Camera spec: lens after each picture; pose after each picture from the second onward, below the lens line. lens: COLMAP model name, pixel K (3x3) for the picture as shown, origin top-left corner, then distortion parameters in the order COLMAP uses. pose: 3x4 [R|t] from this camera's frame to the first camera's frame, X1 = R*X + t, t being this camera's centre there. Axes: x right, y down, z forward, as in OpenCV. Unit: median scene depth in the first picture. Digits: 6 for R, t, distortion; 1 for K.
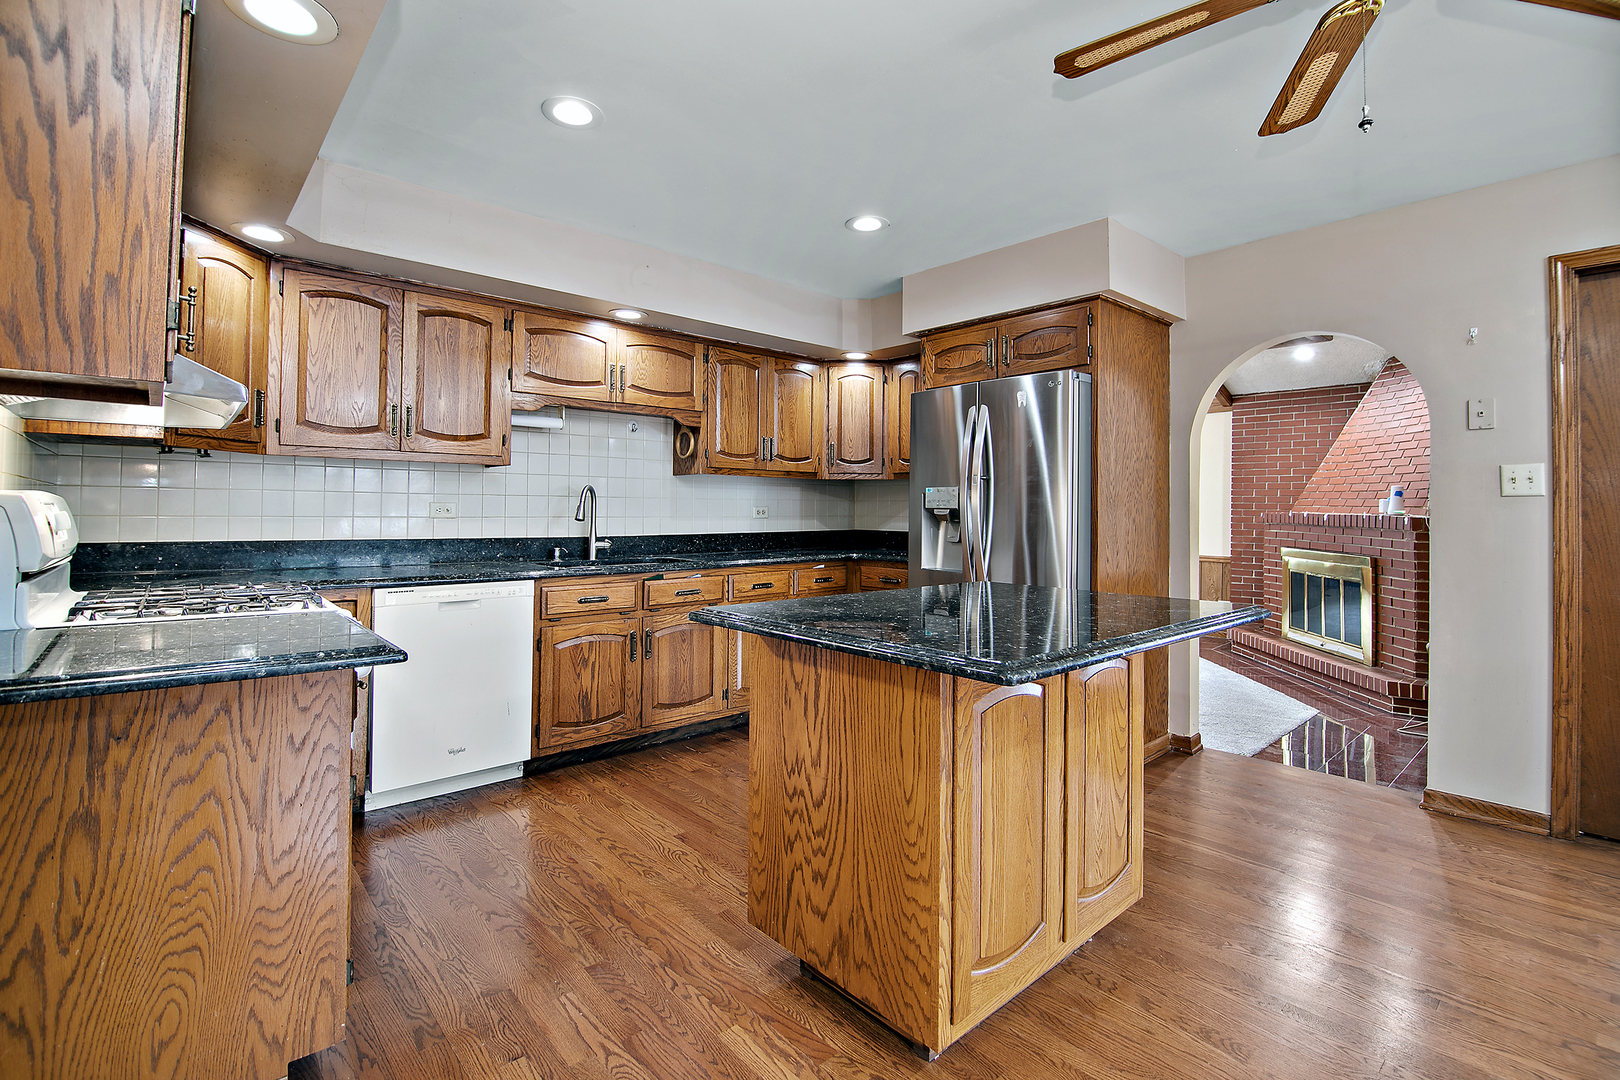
lens RADIAL K [[736.1, 0, 825.5], [0, 736.1, 506.7], [0, 0, 1]] dist [-0.002254, -0.003129]
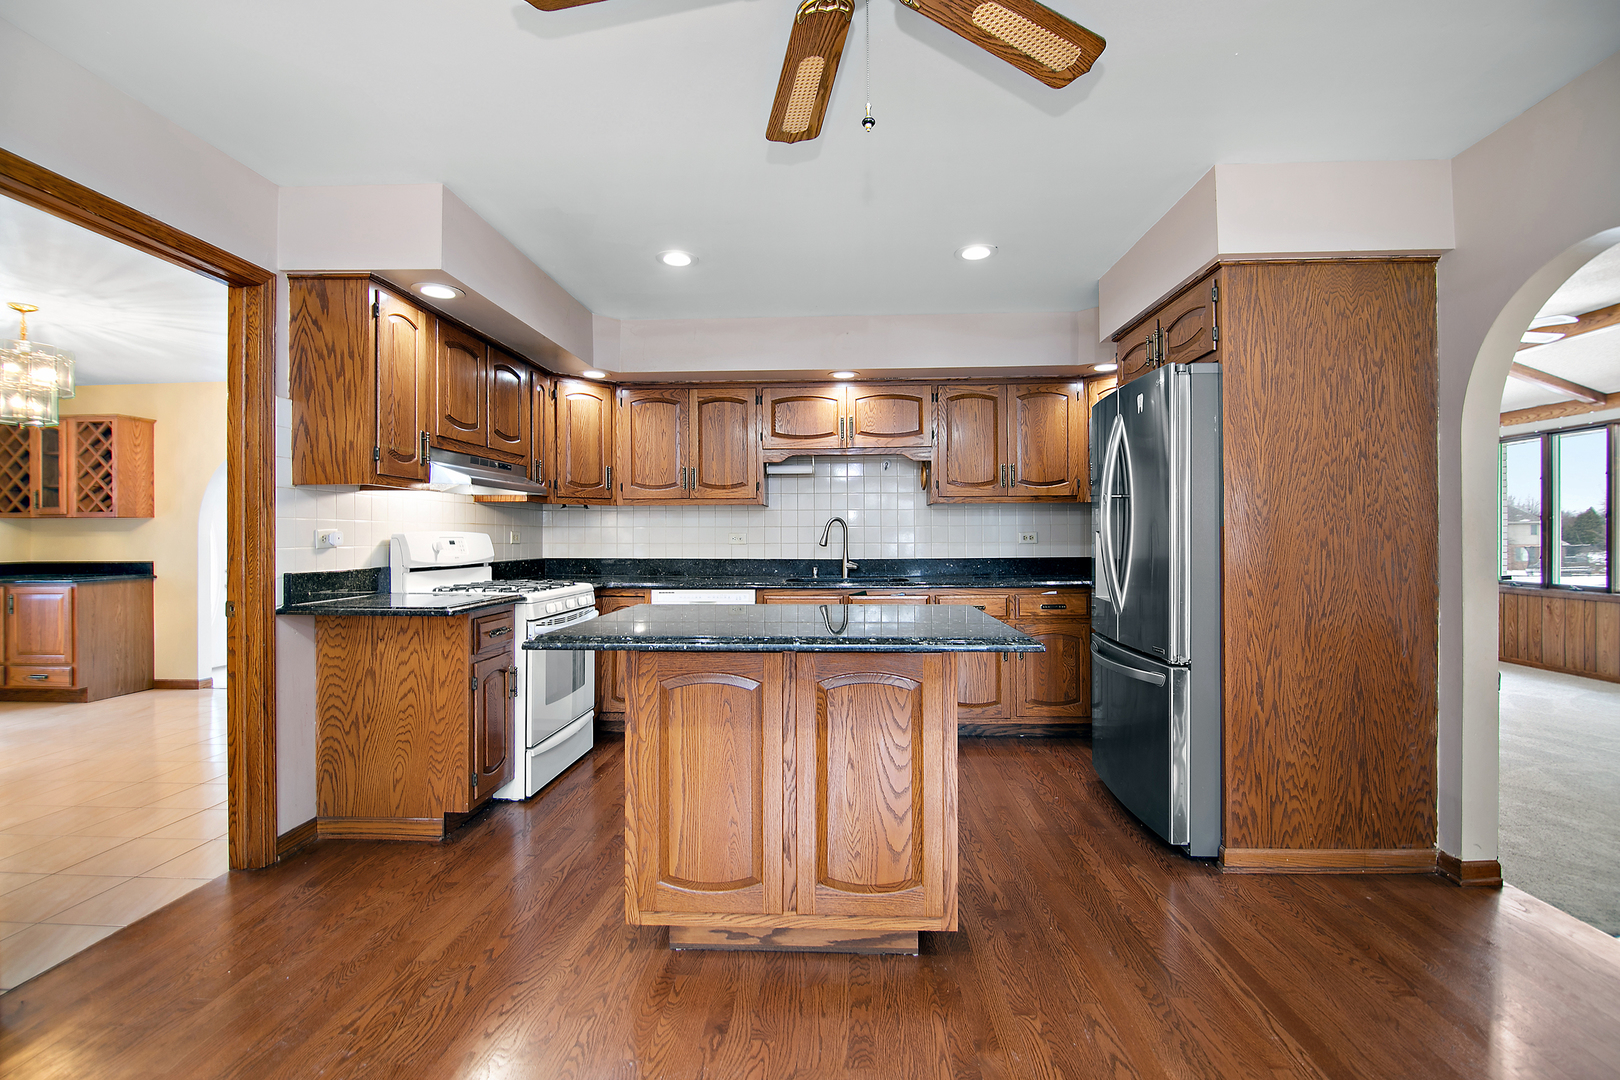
lens RADIAL K [[736.1, 0, 818.2], [0, 736.1, 538.4], [0, 0, 1]] dist [-0.002254, -0.003129]
pose [[0.719042, -0.010053, -0.694893, 0.603524], [0.014232, 0.999899, 0.000262, 0.006672], [0.694820, -0.010078, 0.719113, 0.111157]]
